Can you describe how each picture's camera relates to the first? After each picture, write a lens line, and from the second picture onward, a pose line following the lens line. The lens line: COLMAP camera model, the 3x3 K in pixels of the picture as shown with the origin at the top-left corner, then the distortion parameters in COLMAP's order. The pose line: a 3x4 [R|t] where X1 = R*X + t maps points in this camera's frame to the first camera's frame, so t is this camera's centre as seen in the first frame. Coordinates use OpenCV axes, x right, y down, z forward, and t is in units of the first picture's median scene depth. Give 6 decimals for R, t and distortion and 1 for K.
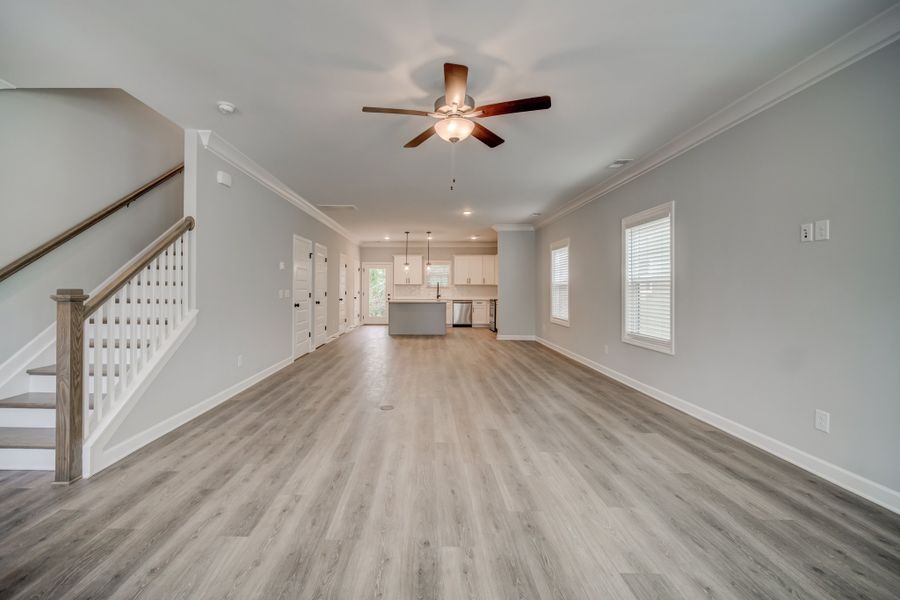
lens RADIAL K [[389.9, 0, 463.1], [0, 389.9, 285.7], [0, 0, 1]] dist [-0.004173, 0.000238]
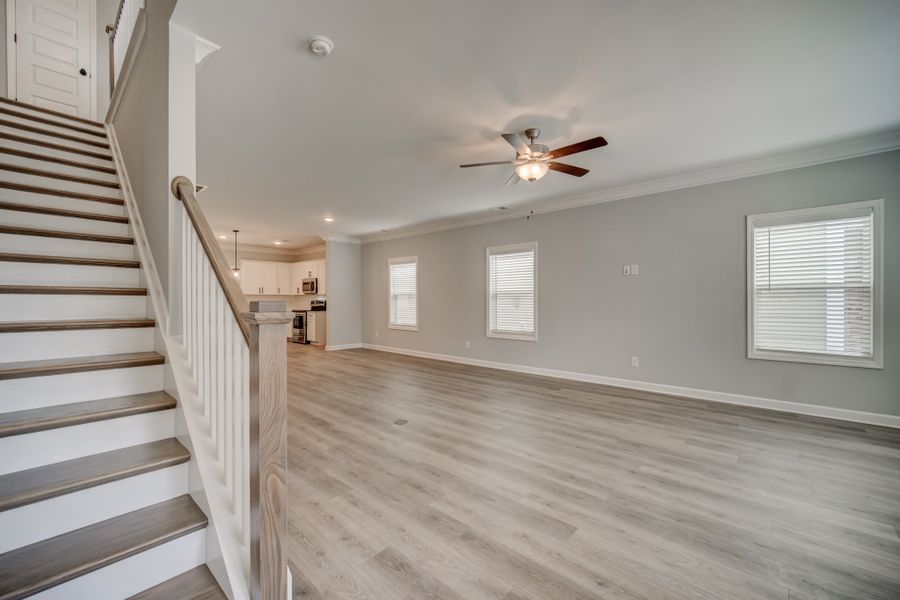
lens RADIAL K [[355.3, 0, 470.6], [0, 355.3, 298.9], [0, 0, 1]] dist [-0.004571, 0.000700]
pose [[0.655493, -0.003276, 0.755194, -1.003588], [-0.003058, 0.999971, 0.006993, 0.000950], [-0.755195, -0.006893, 0.655464, 0.392906]]
